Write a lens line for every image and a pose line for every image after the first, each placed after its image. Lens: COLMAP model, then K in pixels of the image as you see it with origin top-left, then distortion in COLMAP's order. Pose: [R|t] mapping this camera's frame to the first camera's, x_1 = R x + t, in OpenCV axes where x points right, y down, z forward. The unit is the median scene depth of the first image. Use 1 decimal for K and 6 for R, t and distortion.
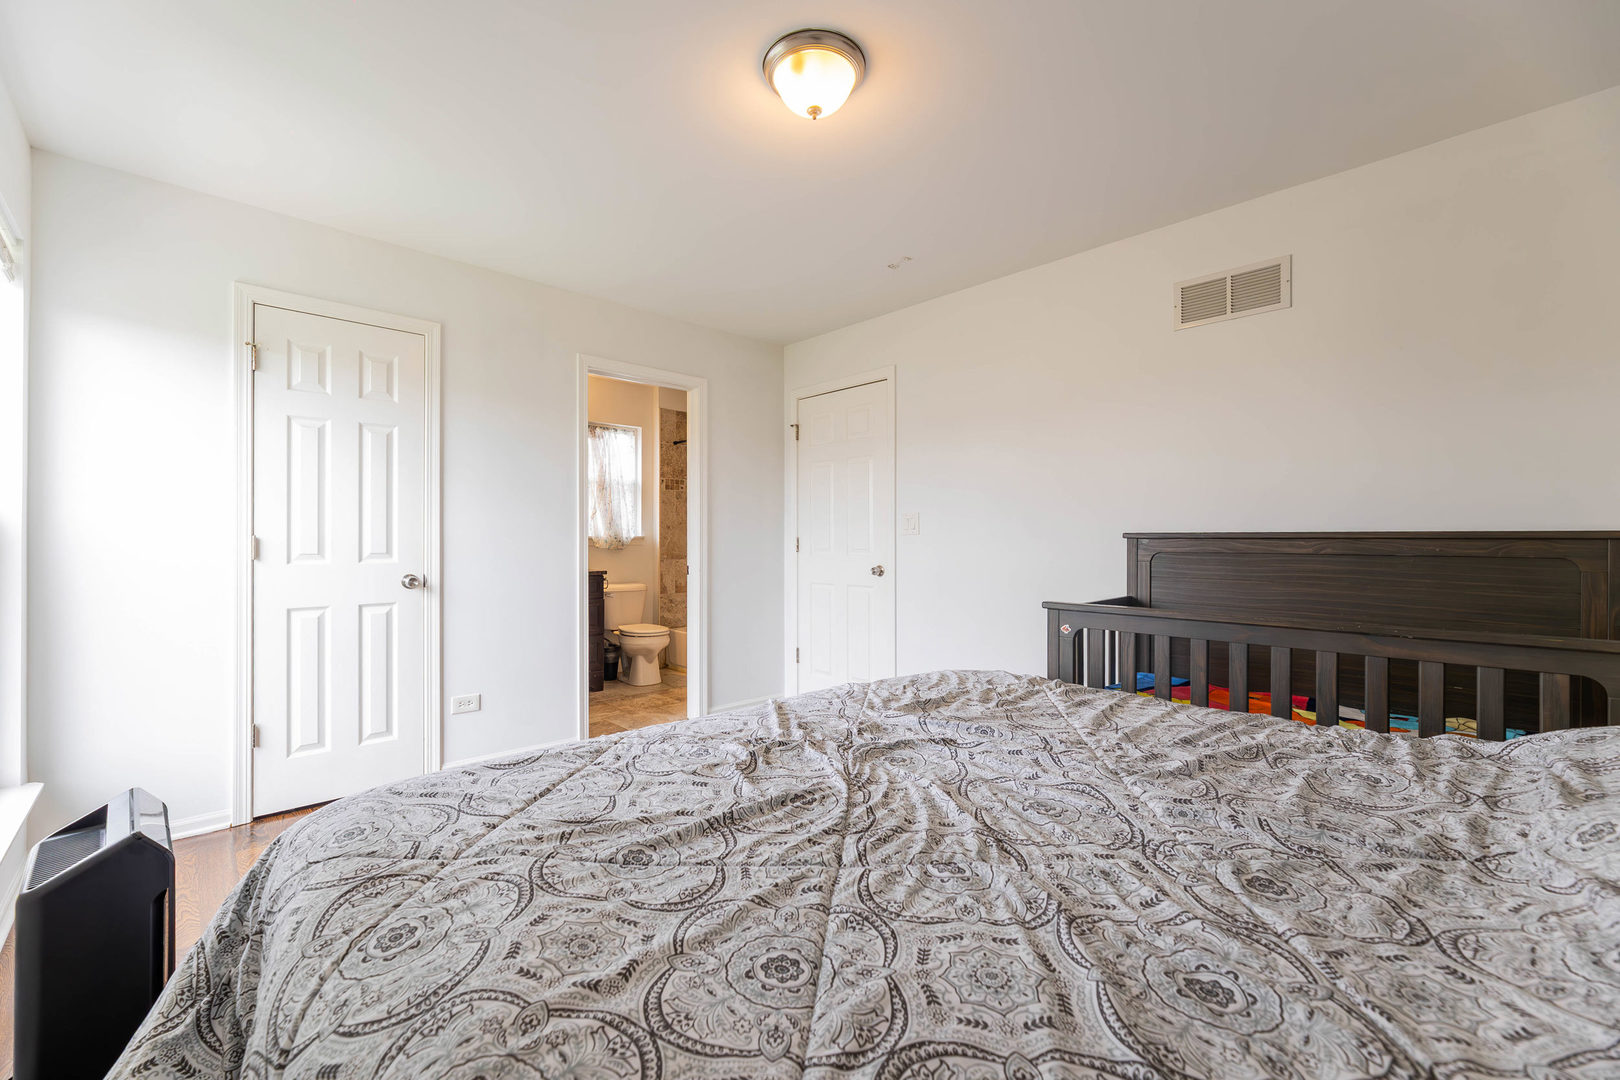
lens RADIAL K [[655.6, 0, 799.5], [0, 655.6, 538.0], [0, 0, 1]] dist [-0.001095, -0.000054]
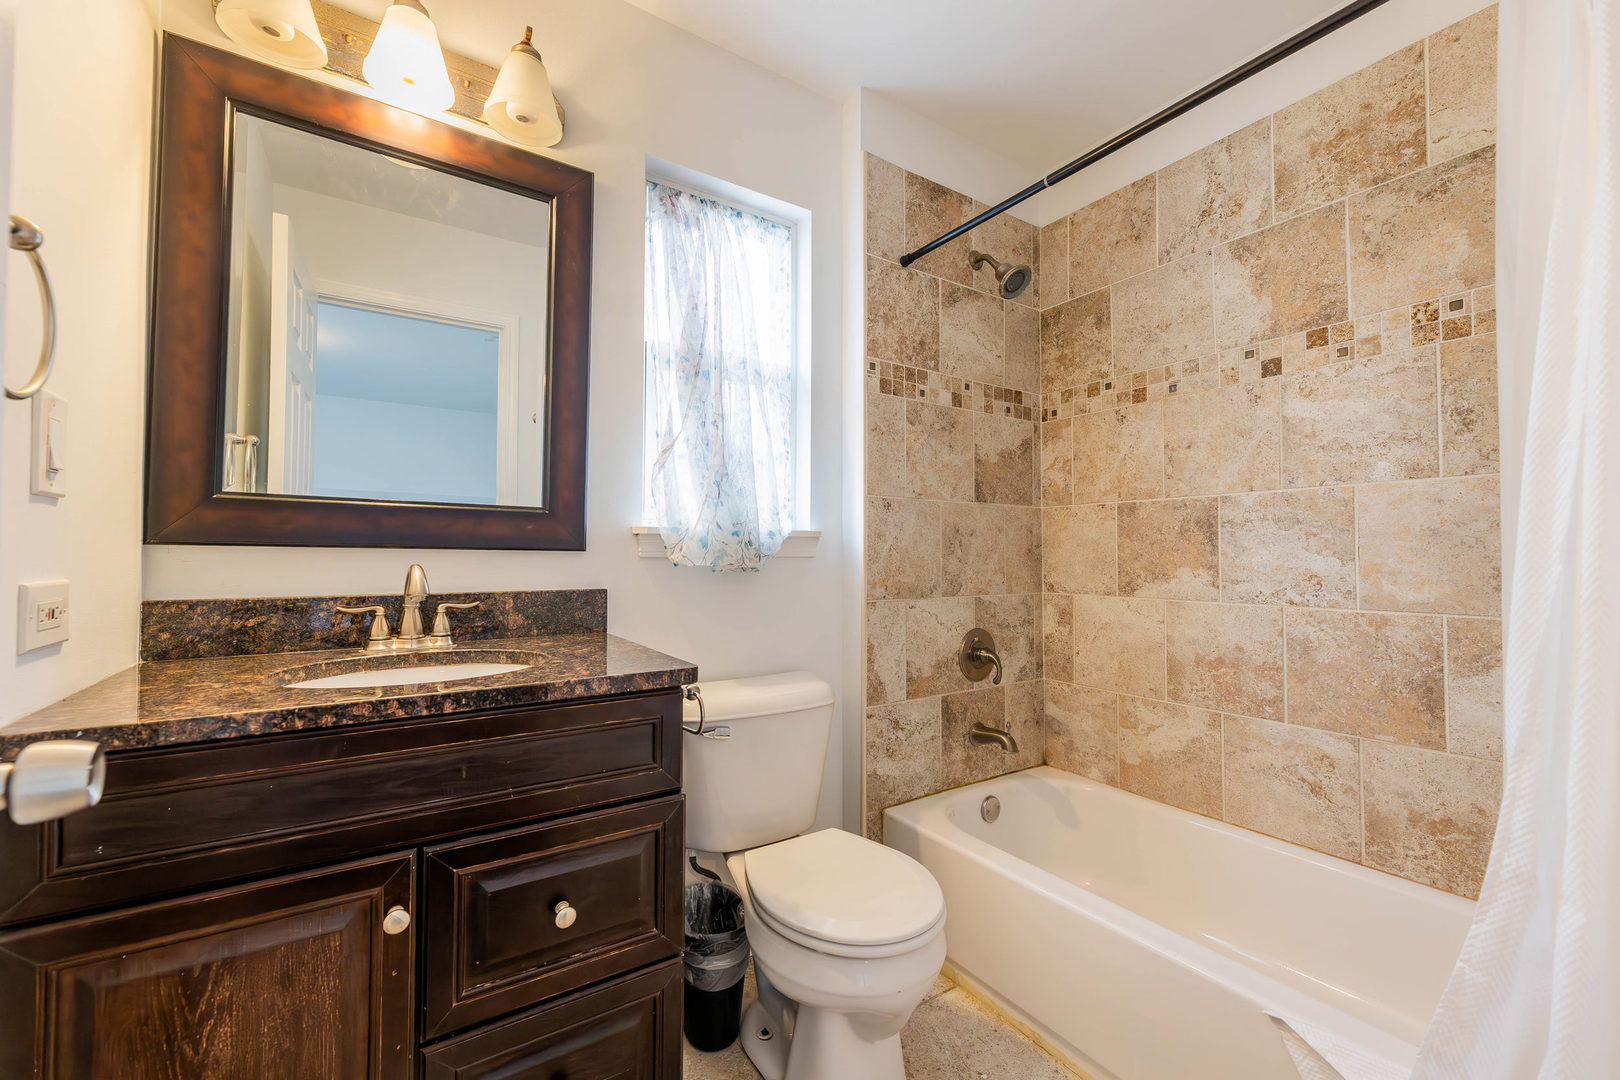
lens RADIAL K [[655.6, 0, 814.6], [0, 655.6, 538.7], [0, 0, 1]] dist [-0.001095, -0.000054]
pose [[0.985792, -0.003712, -0.167927, -0.183053], [-0.000752, 0.999648, -0.026512, 0.010170], [0.167966, 0.026262, 0.985443, 0.669698]]
